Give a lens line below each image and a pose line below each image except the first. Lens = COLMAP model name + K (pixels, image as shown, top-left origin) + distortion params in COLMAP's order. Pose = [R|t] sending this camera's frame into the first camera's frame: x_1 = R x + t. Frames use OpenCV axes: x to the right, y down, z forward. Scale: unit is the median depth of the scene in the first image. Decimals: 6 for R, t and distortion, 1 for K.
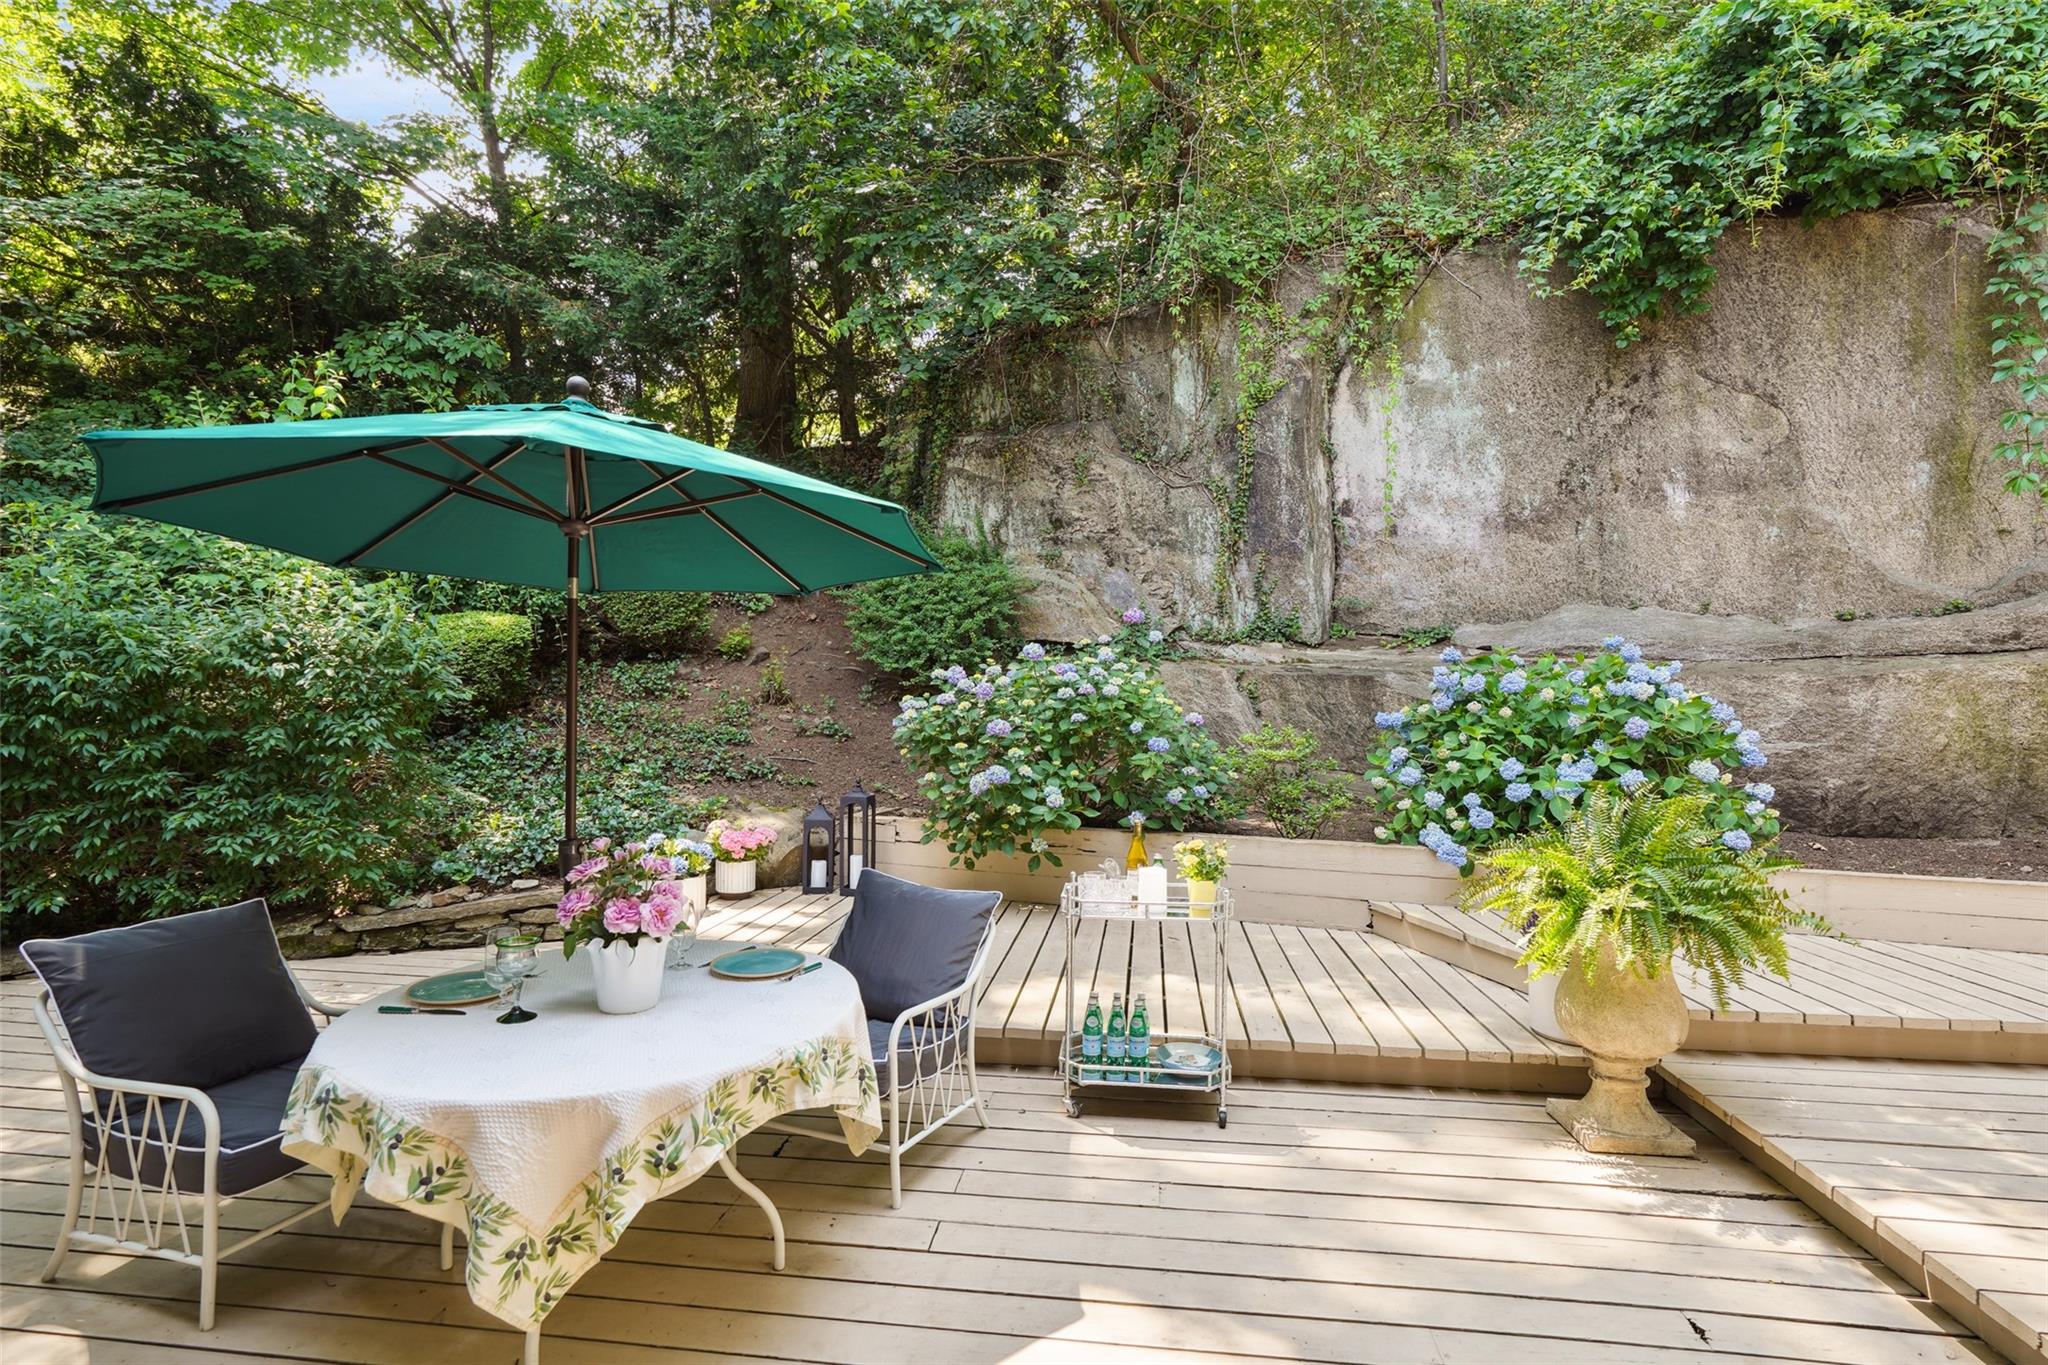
lens RADIAL K [[976.9, 0, 1011.3], [0, 976.9, 714.9], [0, 0, 1]] dist [-0.018118, 0.008729]
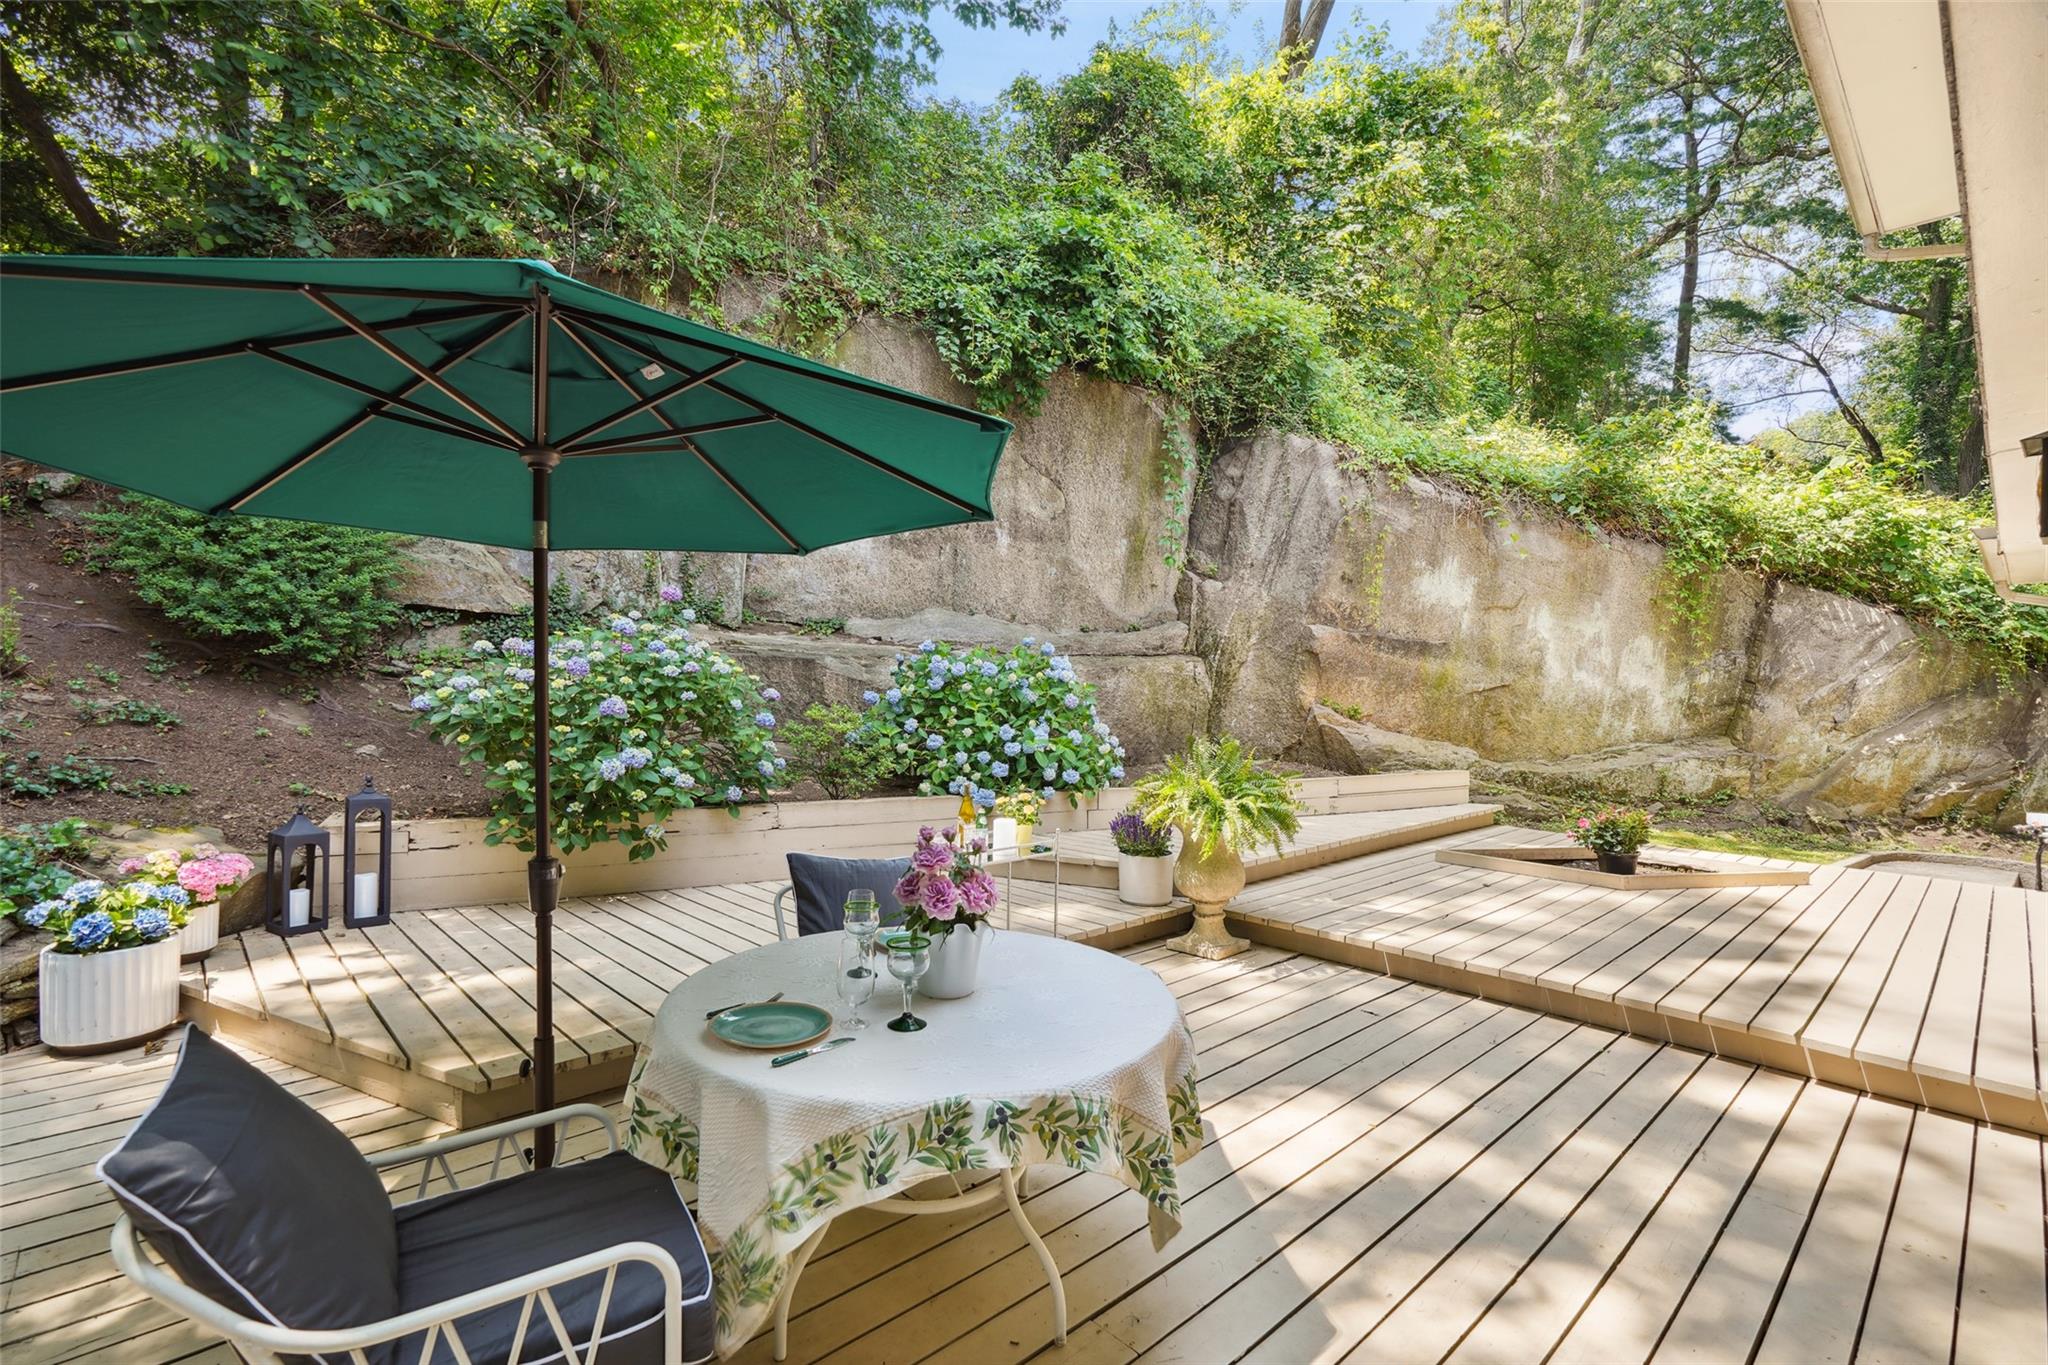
lens RADIAL K [[940.8, 0, 1007.8], [0, 940.8, 693.7], [0, 0, 1]] dist [-0.012780, 0.006860]
pose [[0.636169, -0.003445, 0.771542, -0.347542], [0.000047, 0.999990, 0.004426, -0.003277], [-0.771550, -0.002780, 0.636163, 0.106255]]
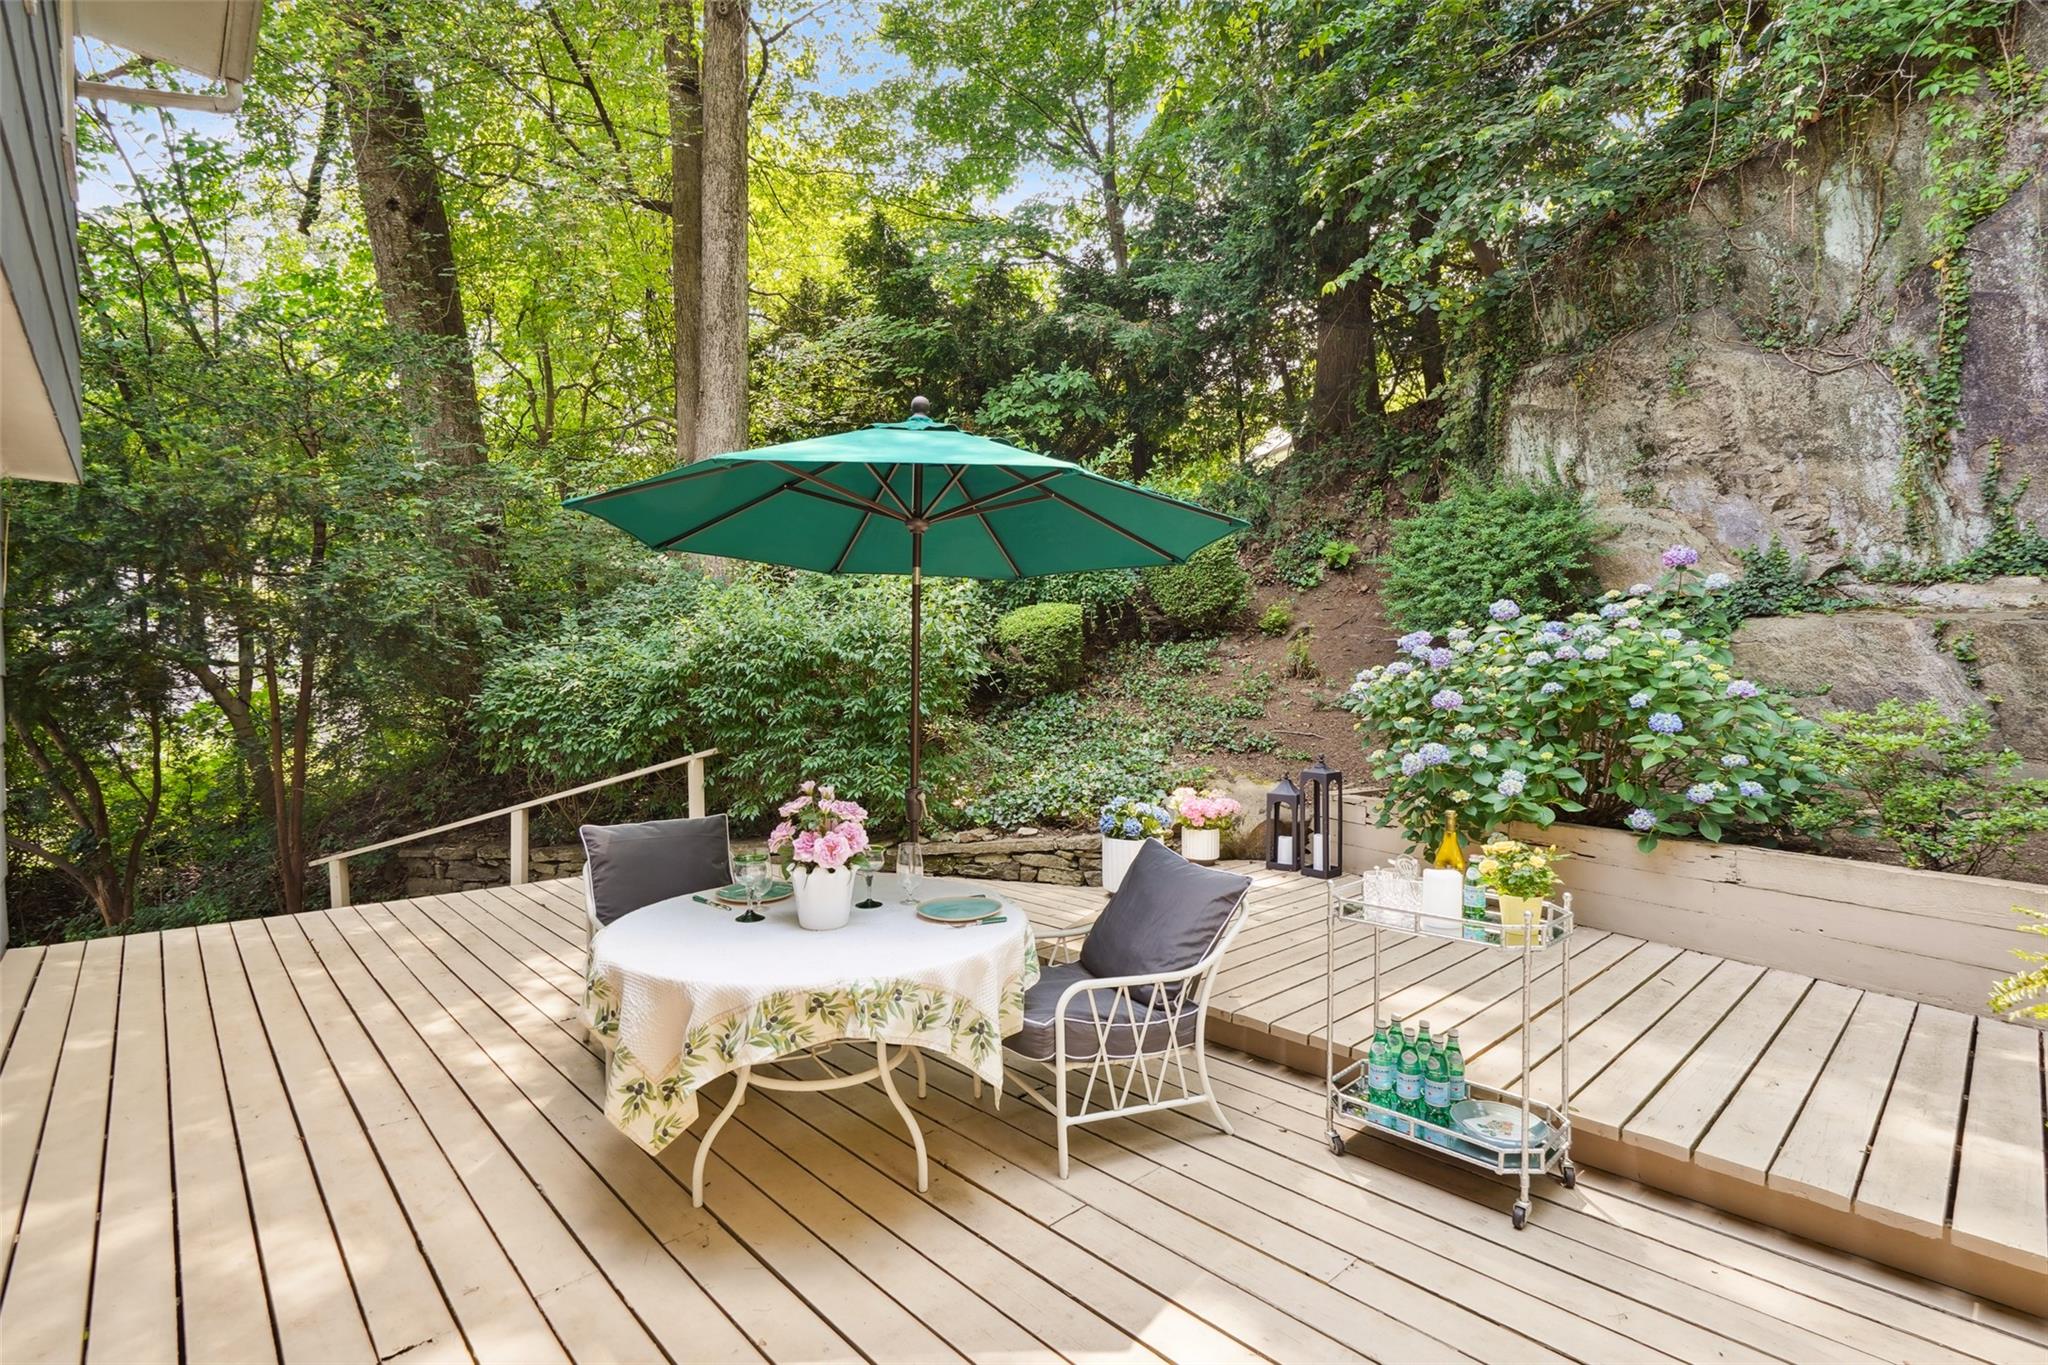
lens RADIAL K [[940.8, 0, 1007.8], [0, 940.8, 693.7], [0, 0, 1]] dist [-0.012780, 0.006860]
pose [[0.767457, -0.000263, -0.641101, 0.169379], [-0.000339, 1.000000, -0.000817, 0.006372], [0.641101, 0.000844, 0.767456, 0.088239]]
